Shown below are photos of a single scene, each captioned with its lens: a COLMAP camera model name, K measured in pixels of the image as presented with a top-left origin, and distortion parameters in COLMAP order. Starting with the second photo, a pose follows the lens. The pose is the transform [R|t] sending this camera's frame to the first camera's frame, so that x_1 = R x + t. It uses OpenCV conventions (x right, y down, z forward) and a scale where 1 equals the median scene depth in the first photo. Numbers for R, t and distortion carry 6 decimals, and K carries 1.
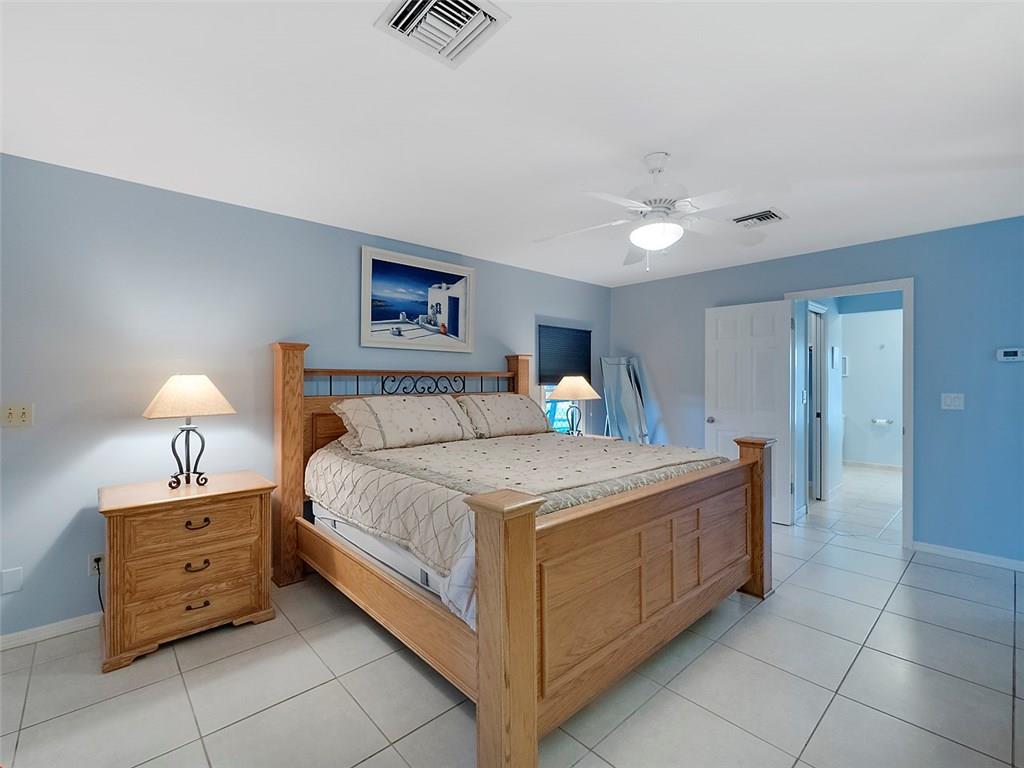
lens RADIAL K [[455.0, 0, 512.0], [0, 455.0, 384.0], [0, 0, 1]] dist [-0.055186, -0.000078]
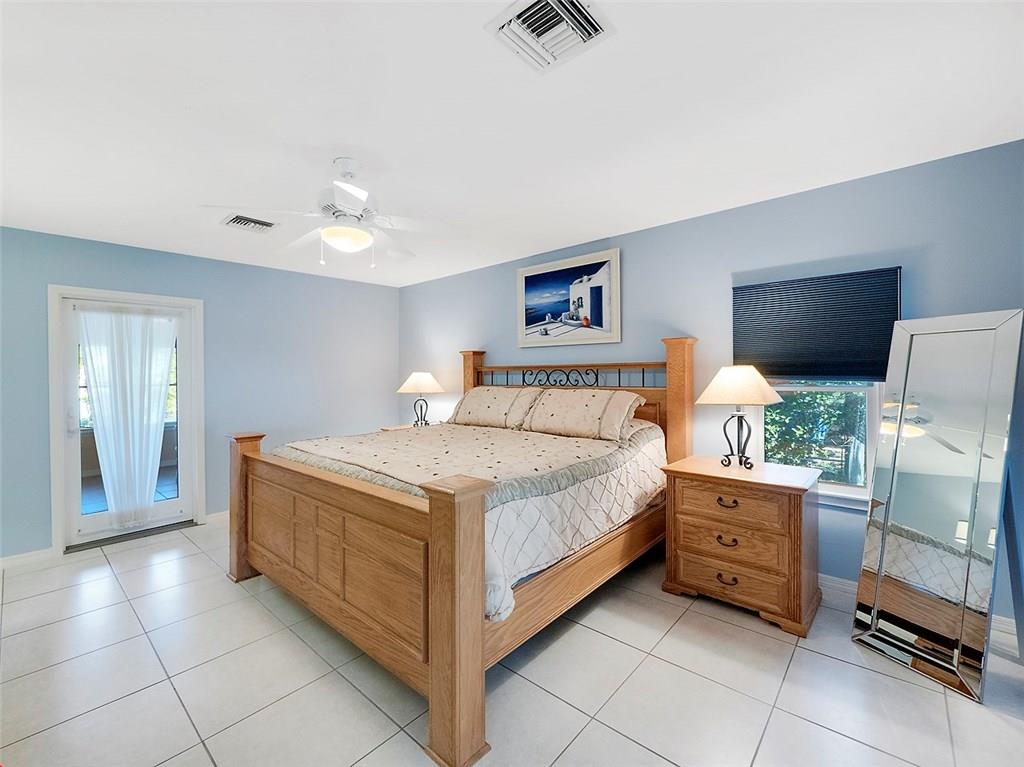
lens RADIAL K [[446.3, 0, 506.1], [0, 446.3, 374.2], [0, 0, 1]] dist [-0.001321, 0.000337]
pose [[0.102008, -0.002027, -0.994781, 0.829578], [0.001110, 0.999998, -0.001924, -0.004711], [0.994783, -0.000908, 0.102010, 0.748693]]
